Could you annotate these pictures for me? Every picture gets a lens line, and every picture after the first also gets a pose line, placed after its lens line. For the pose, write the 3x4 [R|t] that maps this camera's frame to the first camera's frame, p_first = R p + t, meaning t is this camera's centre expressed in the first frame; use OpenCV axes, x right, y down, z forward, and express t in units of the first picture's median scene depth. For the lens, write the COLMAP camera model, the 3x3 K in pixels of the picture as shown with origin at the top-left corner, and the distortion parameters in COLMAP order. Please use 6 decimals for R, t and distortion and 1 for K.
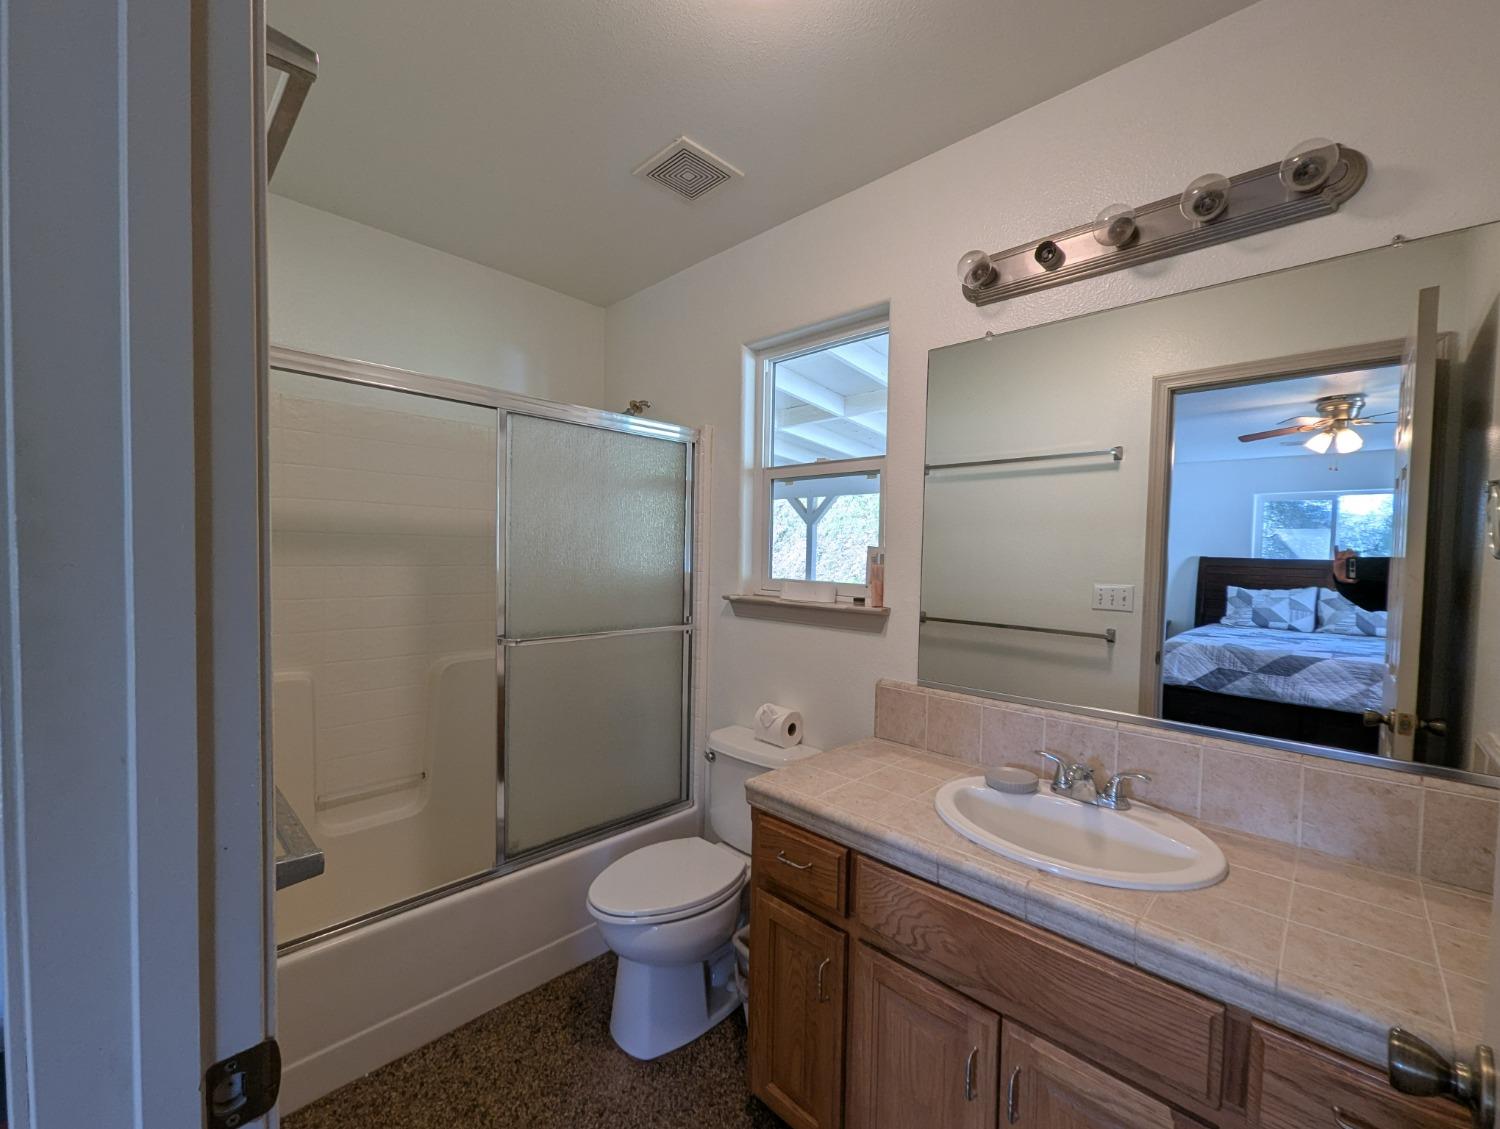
lens RADIAL K [[621.2, 0, 753.0], [0, 621.2, 576.1], [0, 0, 1]] dist [0.000055, 0.000527]
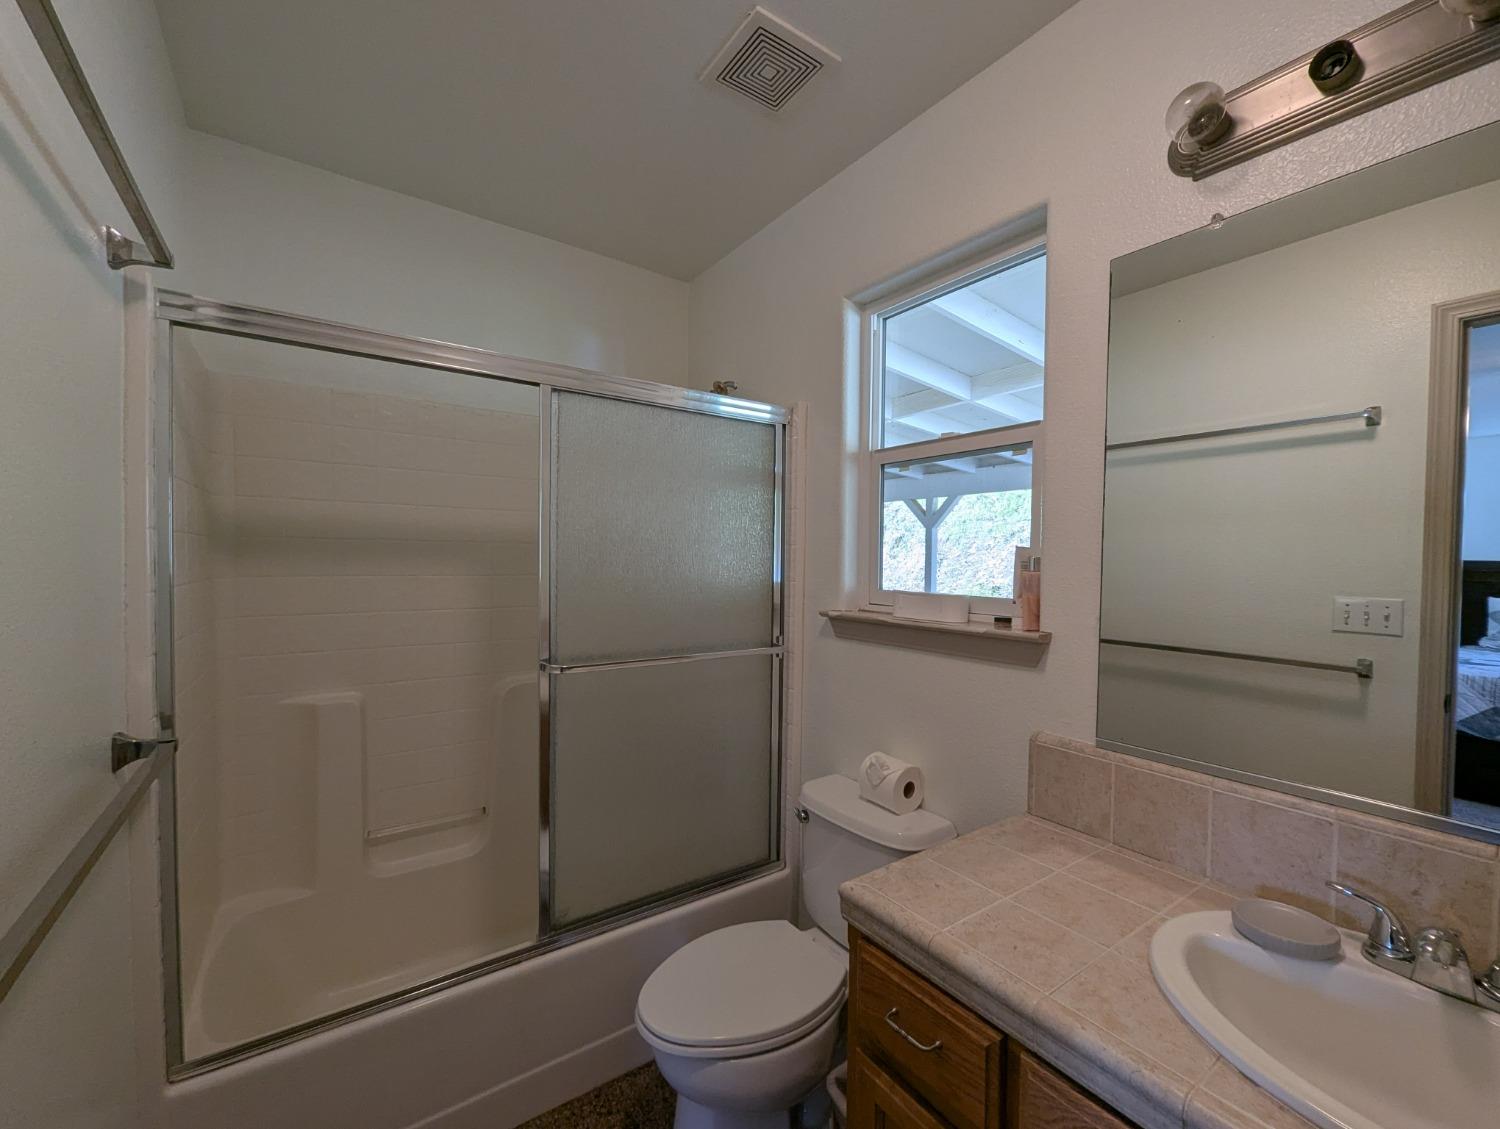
lens RADIAL K [[621.2, 0, 753.0], [0, 621.2, 576.1], [0, 0, 1]] dist [0.000055, 0.000527]
pose [[0.983080, -0.003024, -0.183153, 0.015571], [0.000704, 0.999919, -0.012732, -0.004415], [0.183176, 0.012388, 0.983002, 0.223502]]
